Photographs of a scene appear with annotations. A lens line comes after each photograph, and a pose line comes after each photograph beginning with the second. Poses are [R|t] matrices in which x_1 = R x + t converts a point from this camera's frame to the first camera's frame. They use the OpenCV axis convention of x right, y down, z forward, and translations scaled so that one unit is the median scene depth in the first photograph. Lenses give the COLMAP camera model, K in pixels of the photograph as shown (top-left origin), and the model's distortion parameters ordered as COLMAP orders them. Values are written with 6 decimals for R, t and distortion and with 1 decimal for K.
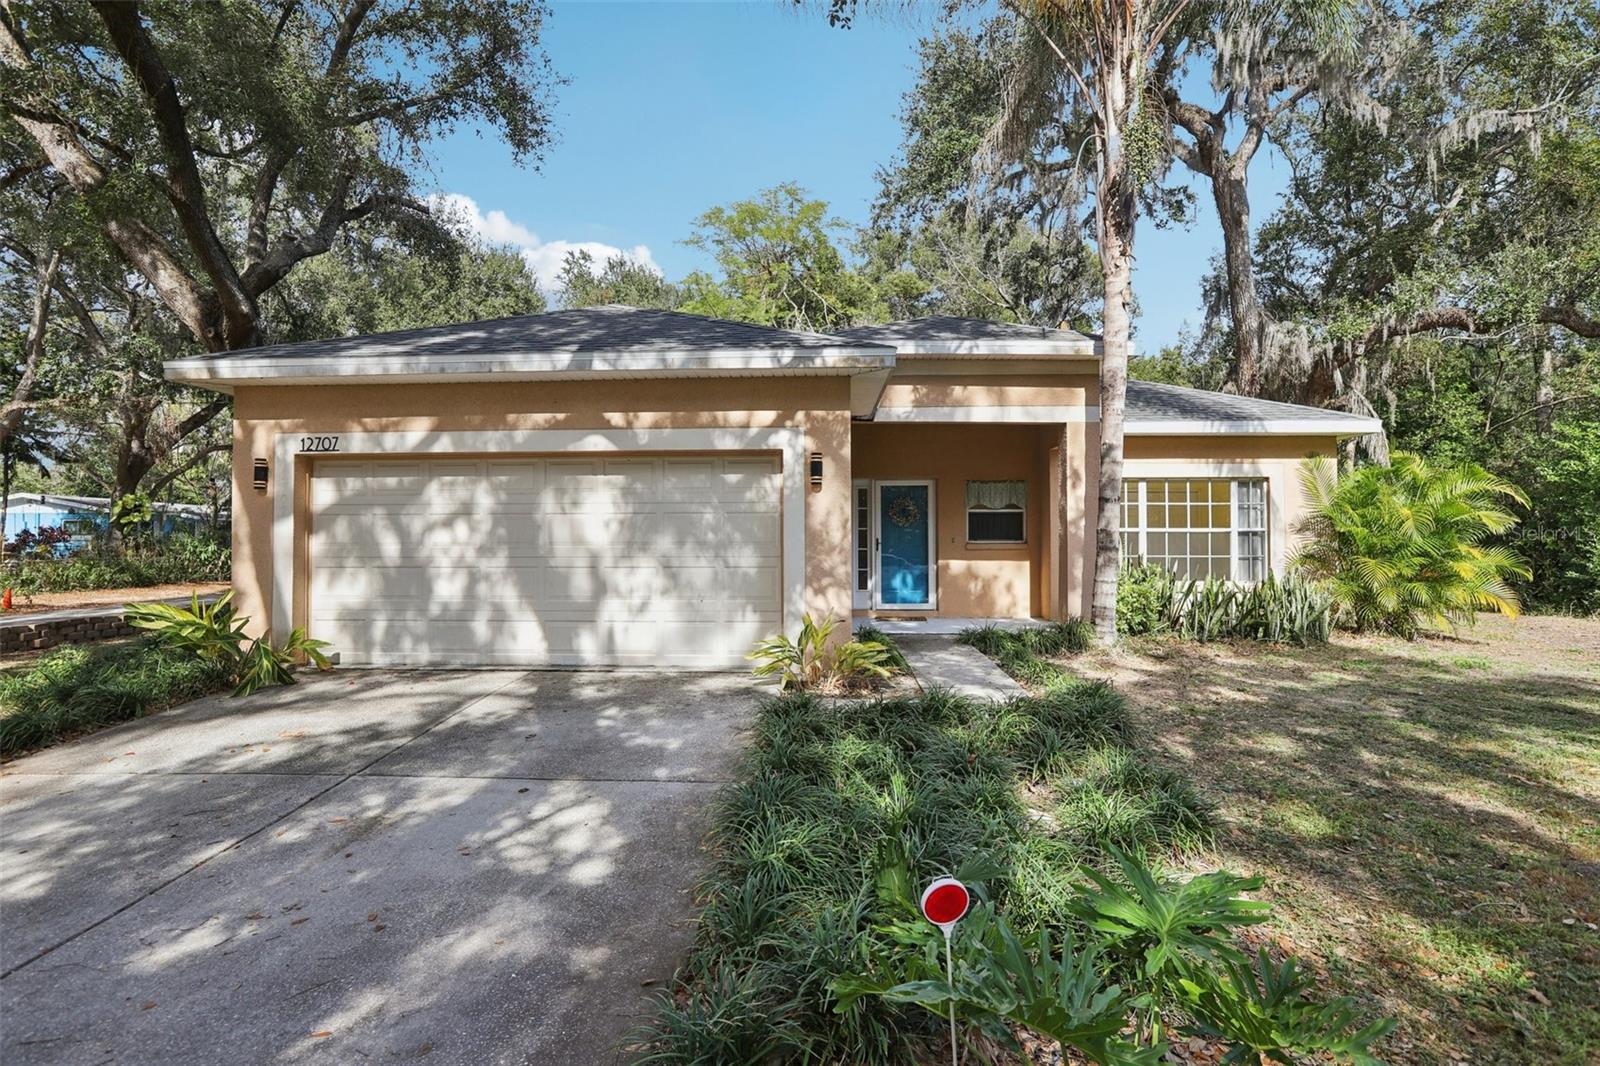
lens RADIAL K [[877.6, 0, 787.3], [0, 877.6, 536.0], [0, 0, 1]] dist [-0.031586, 0.007754]
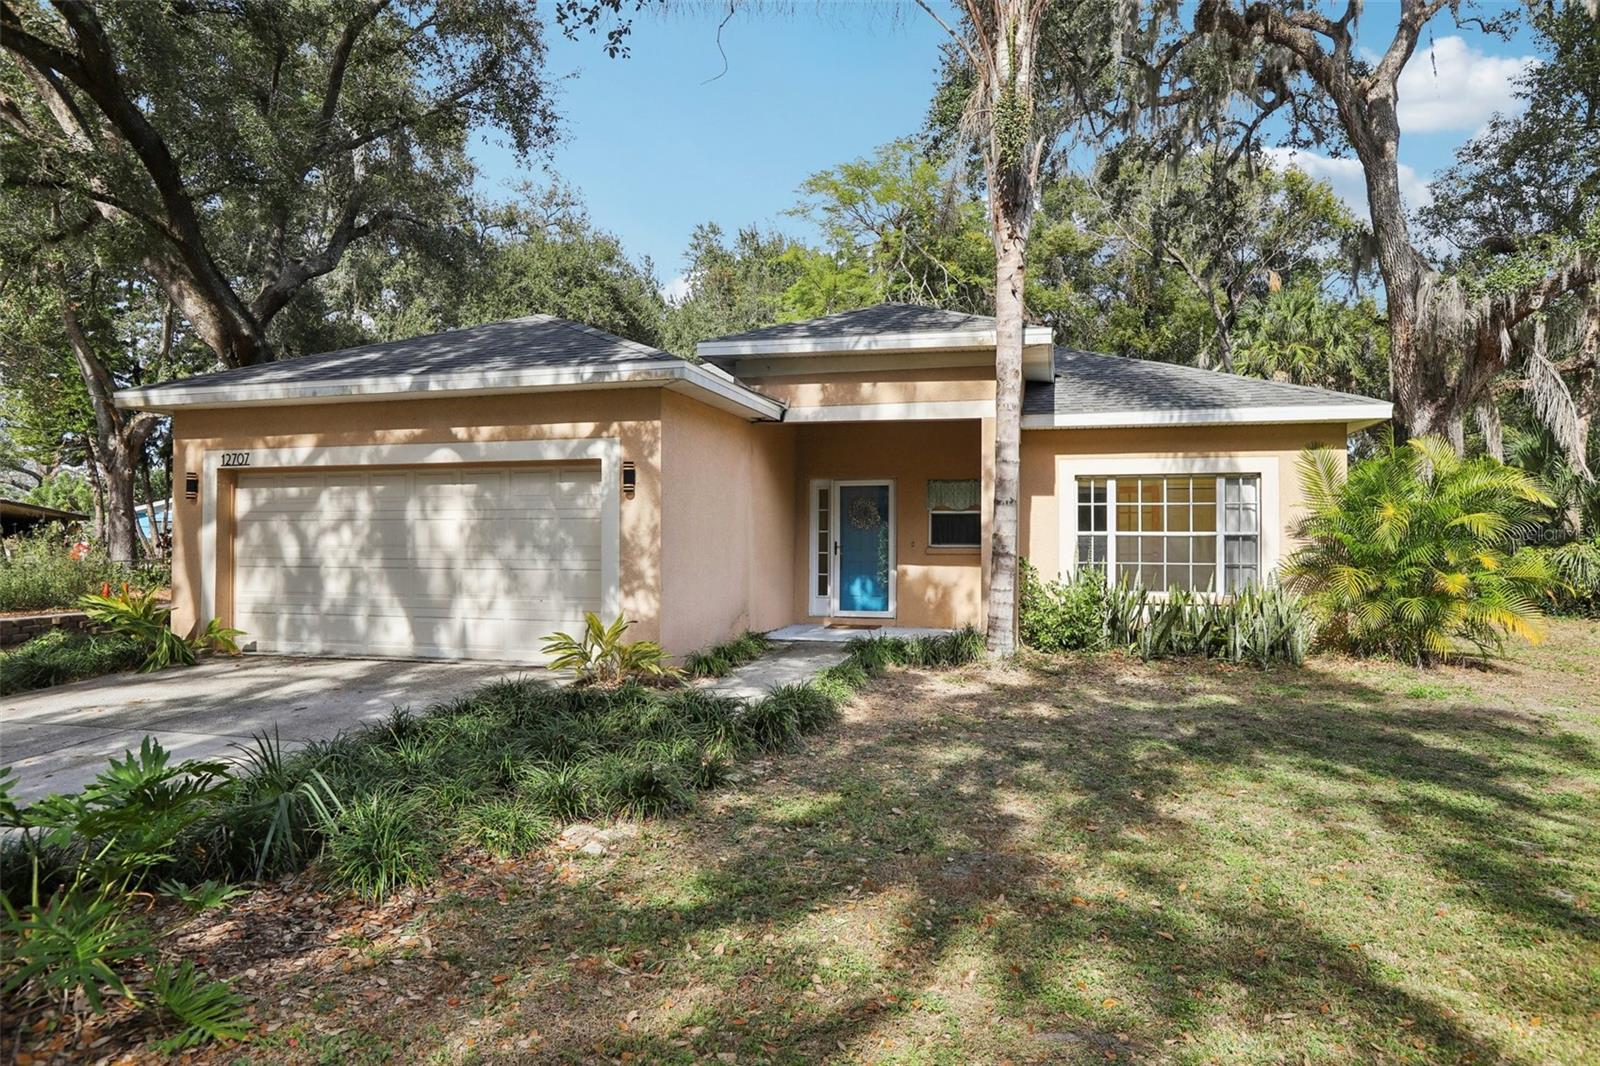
lens RADIAL K [[1040.3, 0, 805.9], [0, 1040.3, 544.2], [0, 0, 1]] dist [-0.008049, -0.001528]
pose [[0.971311, 0.003909, -0.237781, 0.407124], [-0.001778, 0.999956, 0.009174, -0.005834], [0.237807, -0.008488, 0.971275, -0.120275]]
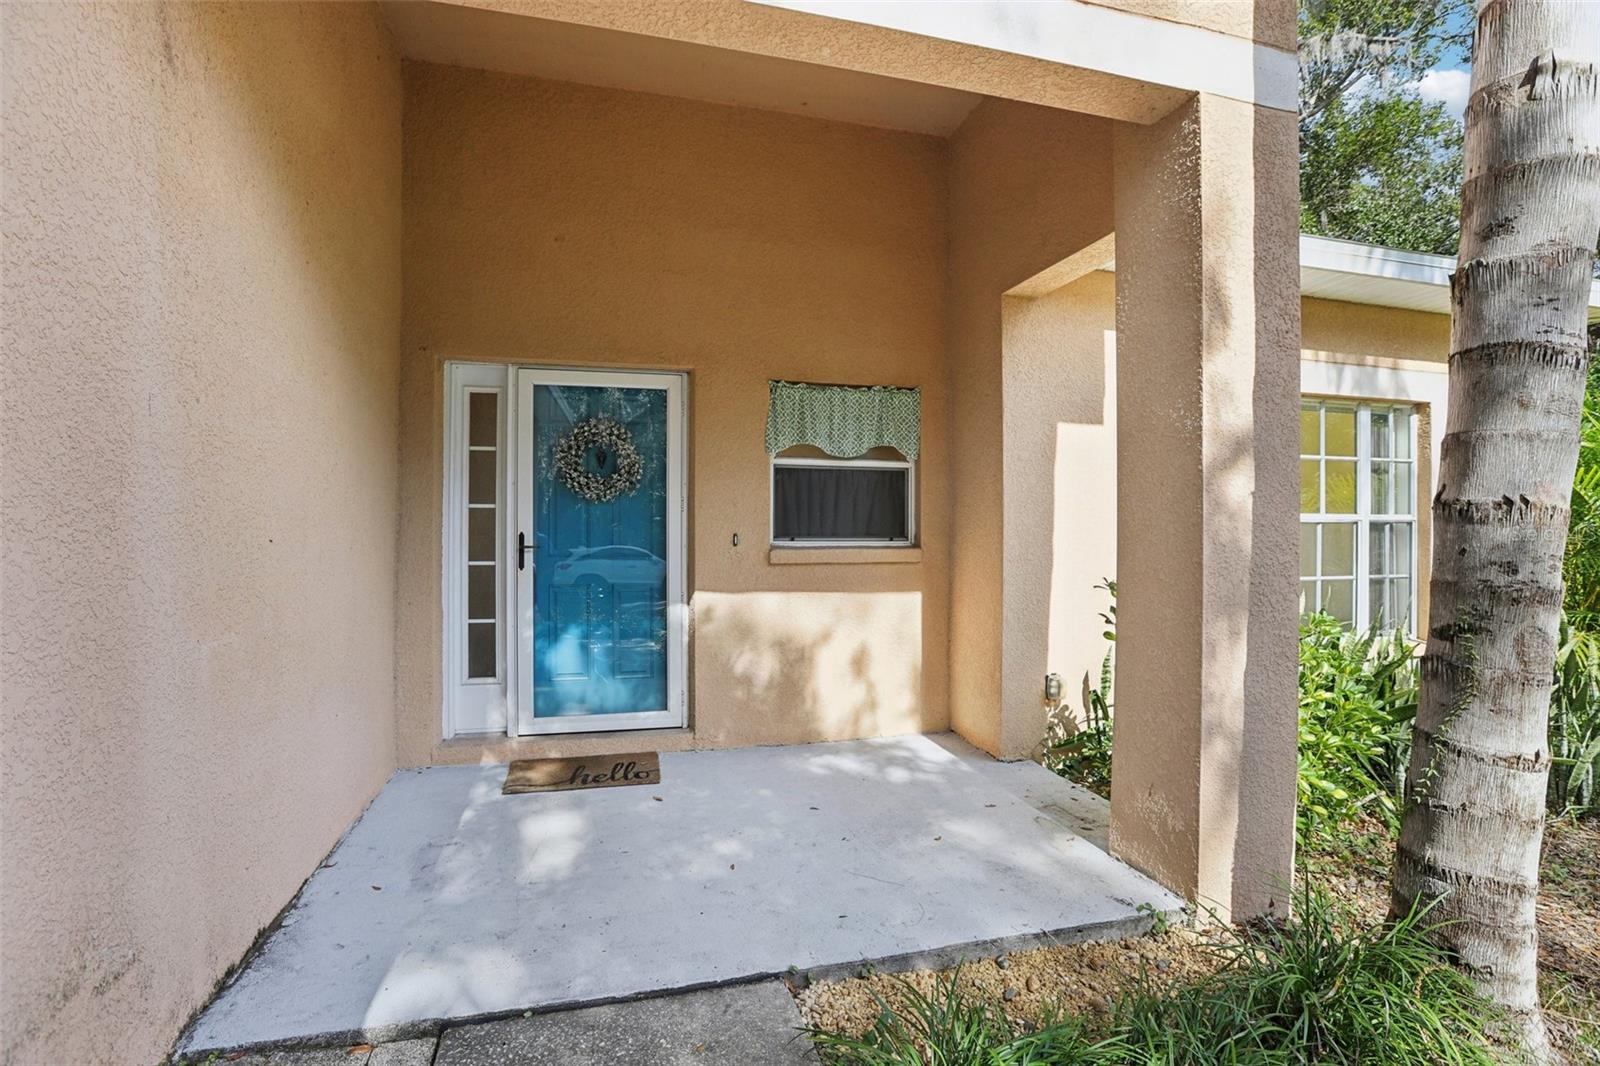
lens RADIAL K [[726.6, 0, 800.8], [0, 726.6, 529.7], [0, 0, 1]] dist [-0.035019, 0.014190]
pose [[0.958050, 0.002455, 0.286592, 0.152497], [-0.007416, 0.999841, 0.016227, -0.005218], [-0.286506, -0.017671, 0.957915, 0.830594]]
